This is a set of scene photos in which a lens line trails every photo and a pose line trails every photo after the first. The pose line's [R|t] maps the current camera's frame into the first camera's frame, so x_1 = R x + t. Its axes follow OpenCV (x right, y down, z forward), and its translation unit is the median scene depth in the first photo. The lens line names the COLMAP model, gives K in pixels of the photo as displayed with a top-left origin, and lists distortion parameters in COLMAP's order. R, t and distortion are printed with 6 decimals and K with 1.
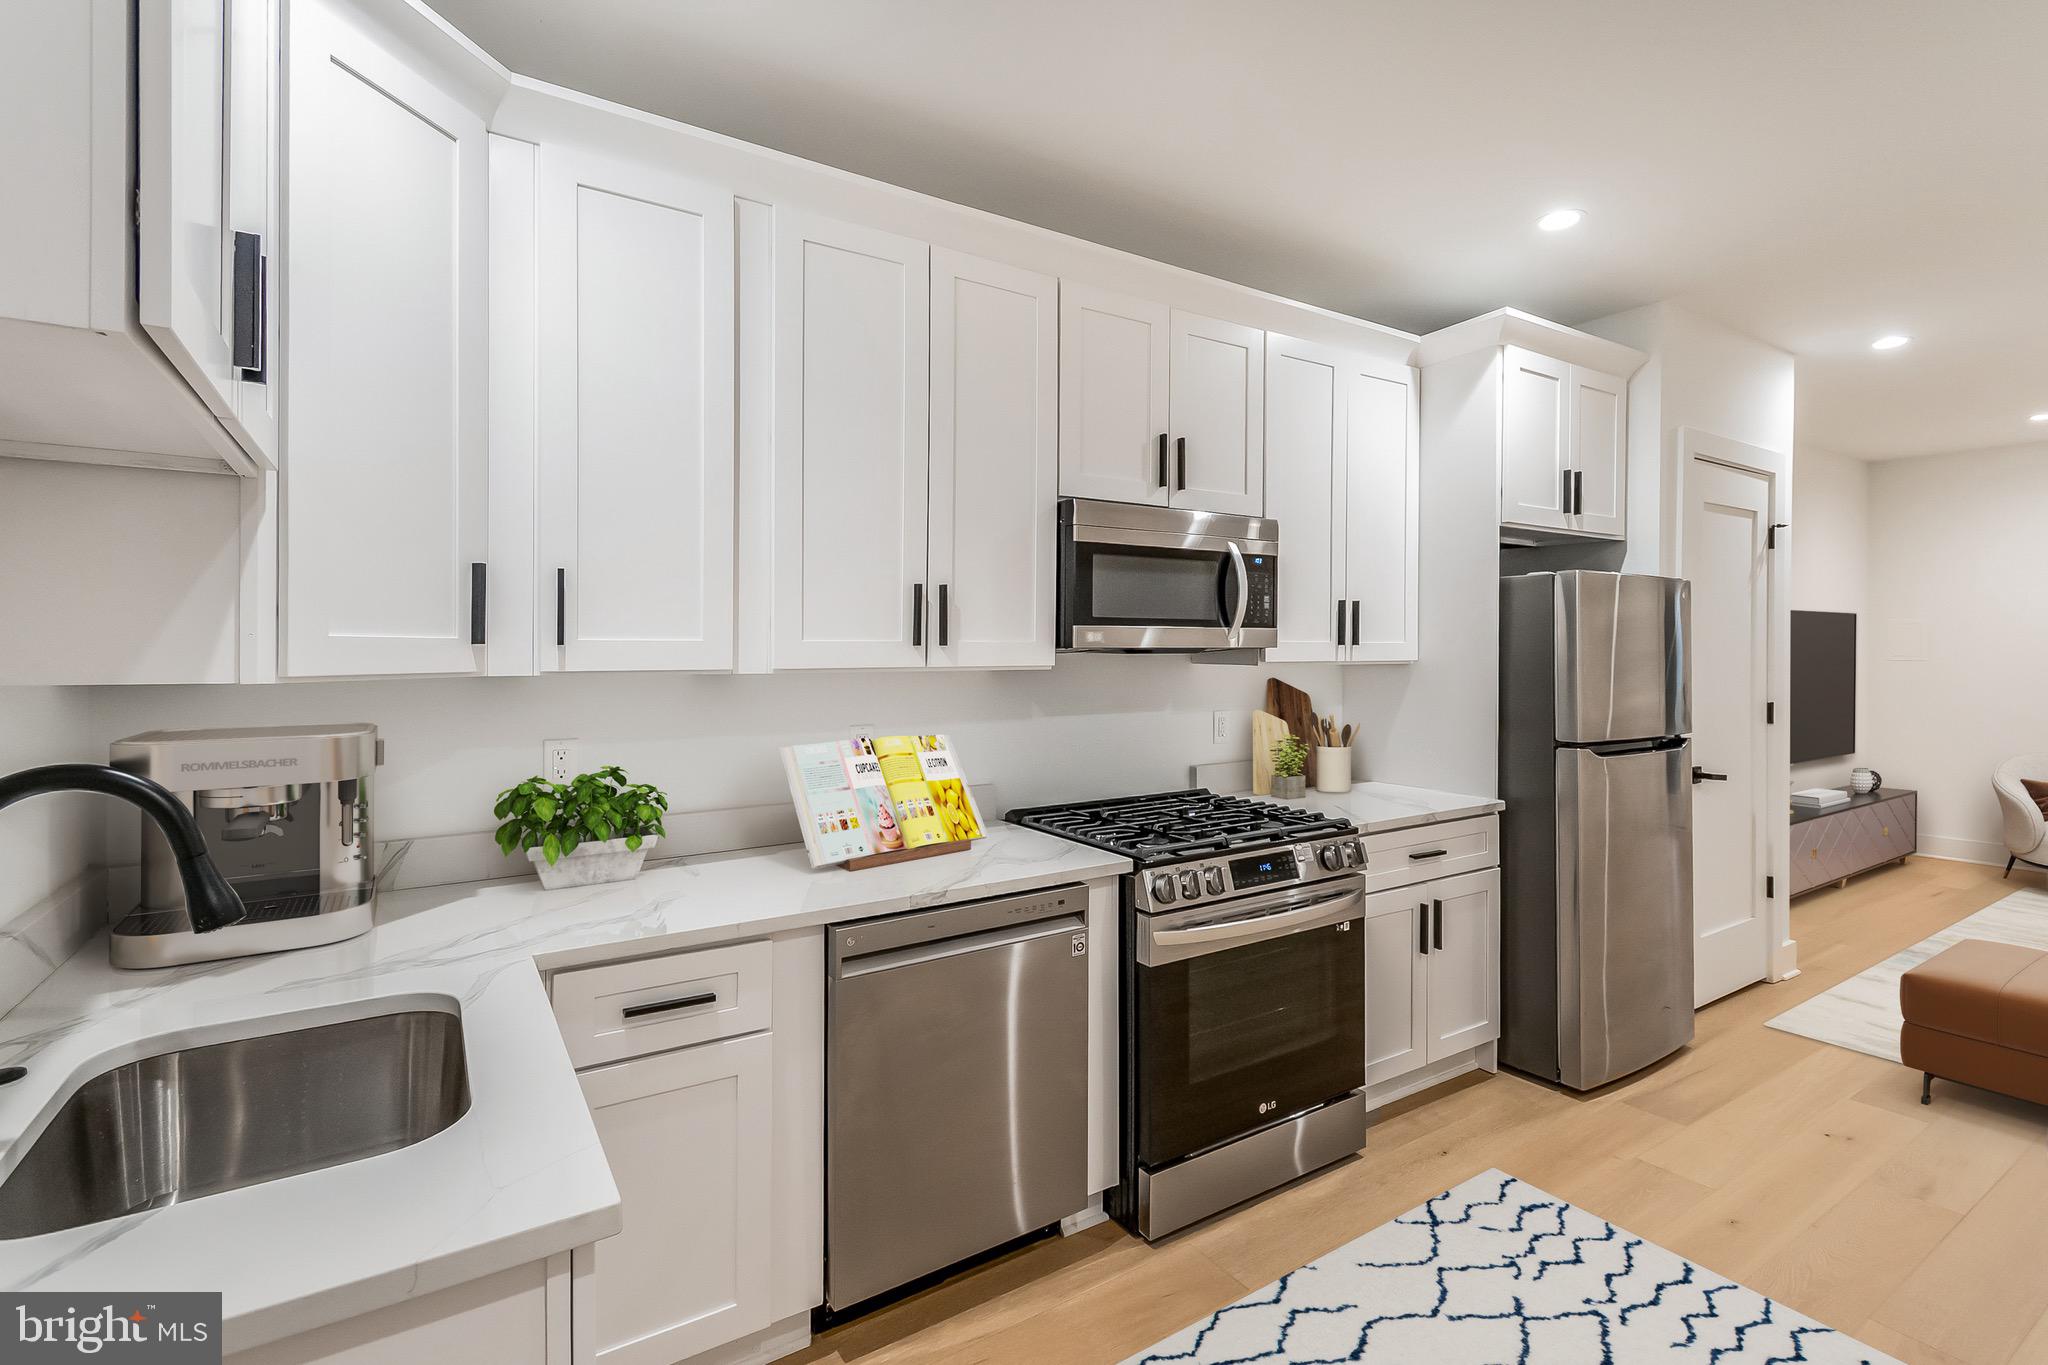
lens RADIAL K [[923.7, 0, 1048.9], [0, 923.7, 647.5], [0, 0, 1]] dist [0.021892, -0.011235]
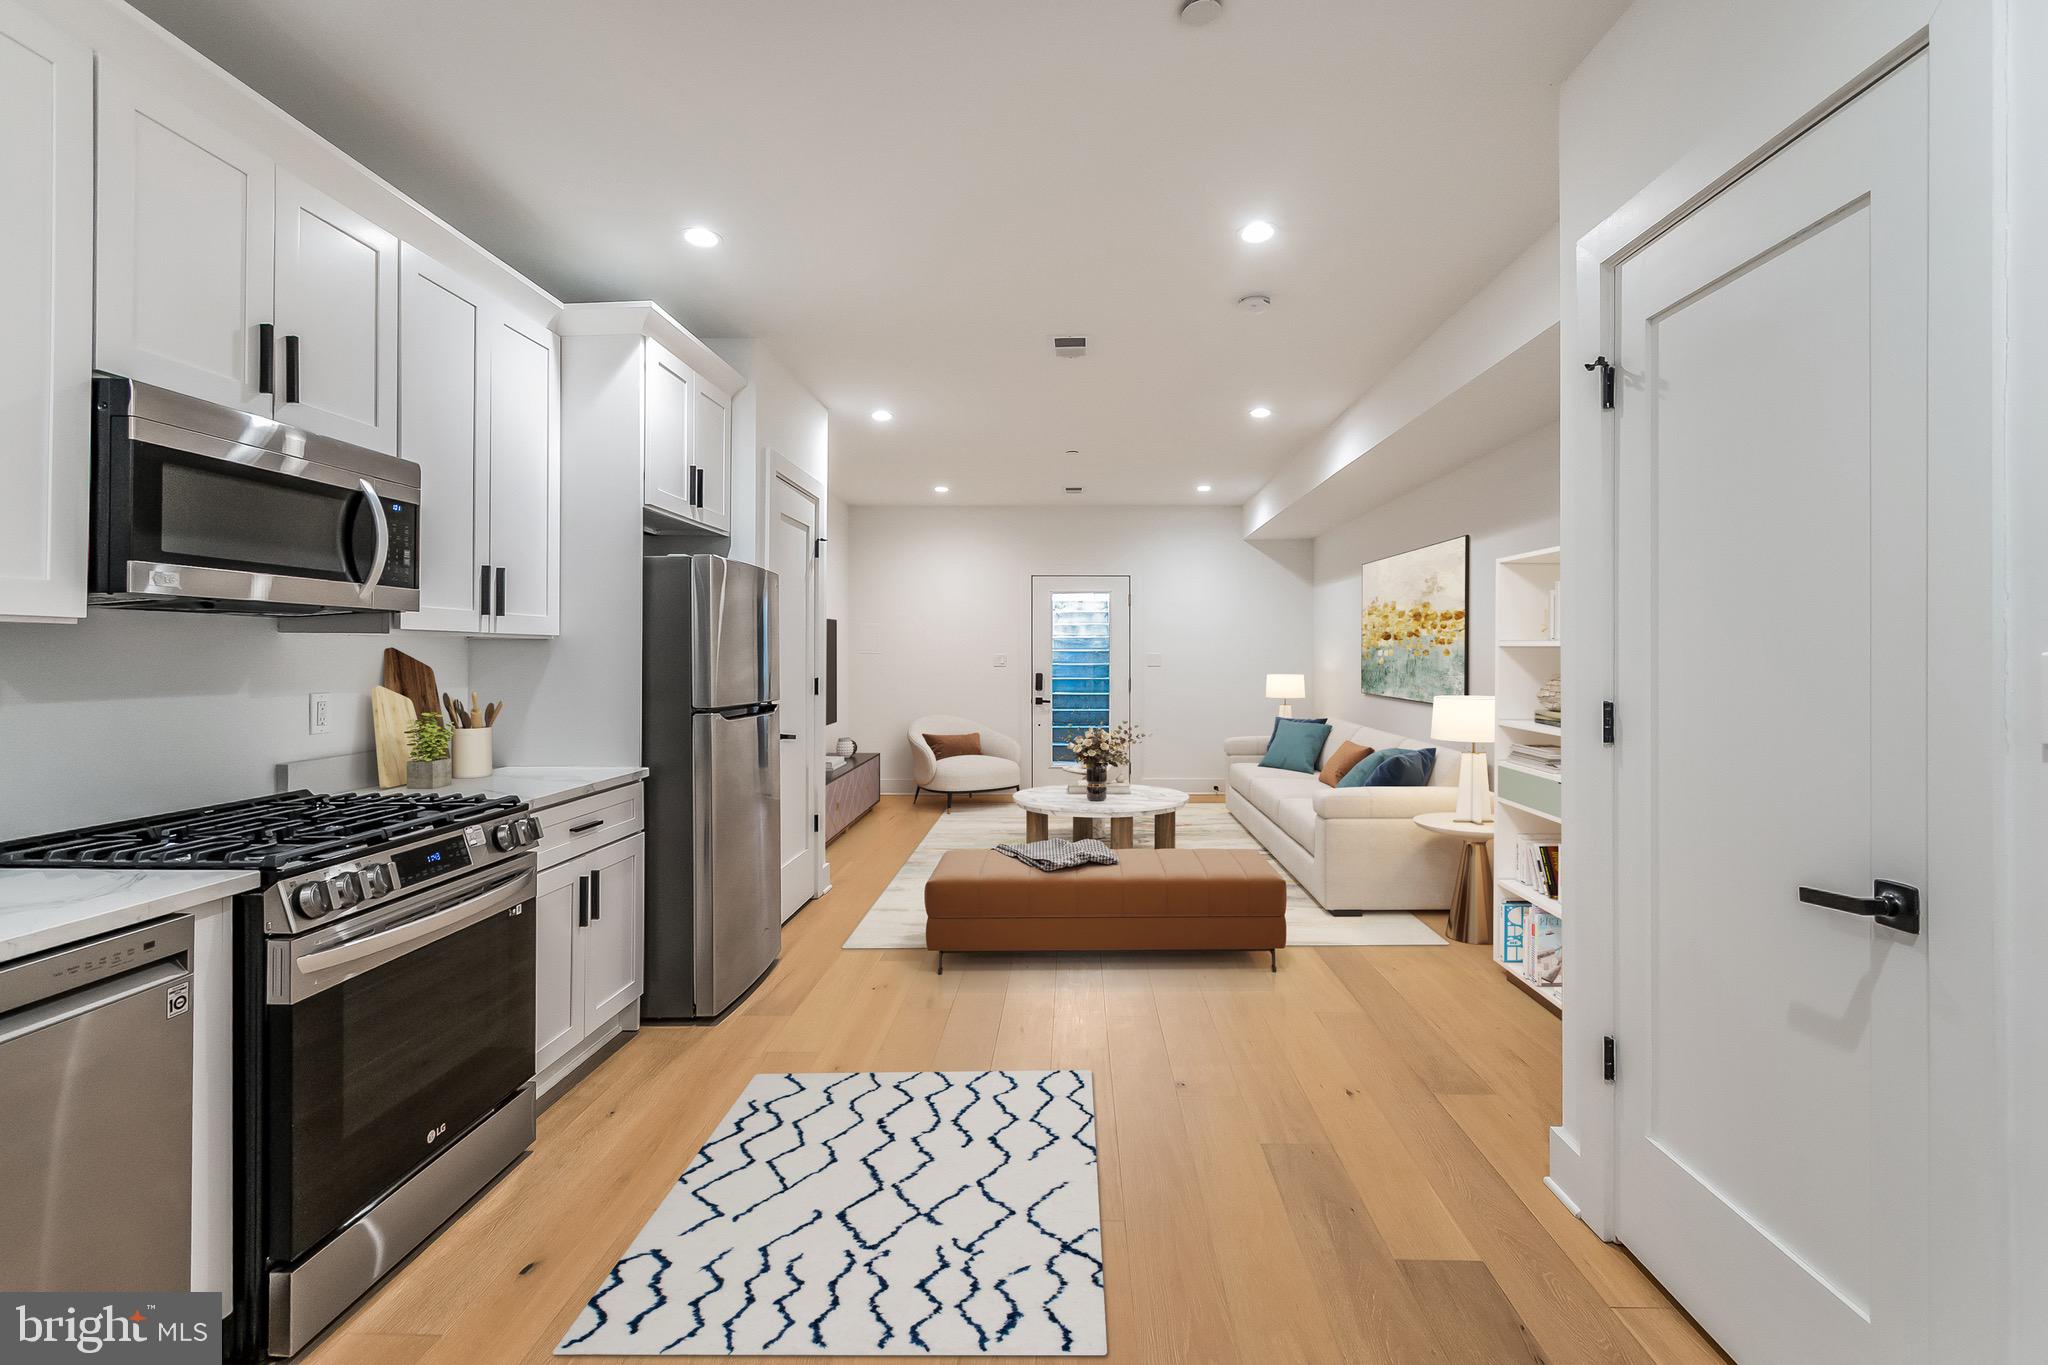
lens RADIAL K [[923.7, 0, 1048.9], [0, 923.7, 647.5], [0, 0, 1]] dist [0.021892, -0.011235]
pose [[0.572863, 0.001615, 0.819649, -0.129770], [0.004882, 0.999974, -0.005382, 0.041788], [-0.819636, 0.007085, 0.572840, 0.024814]]
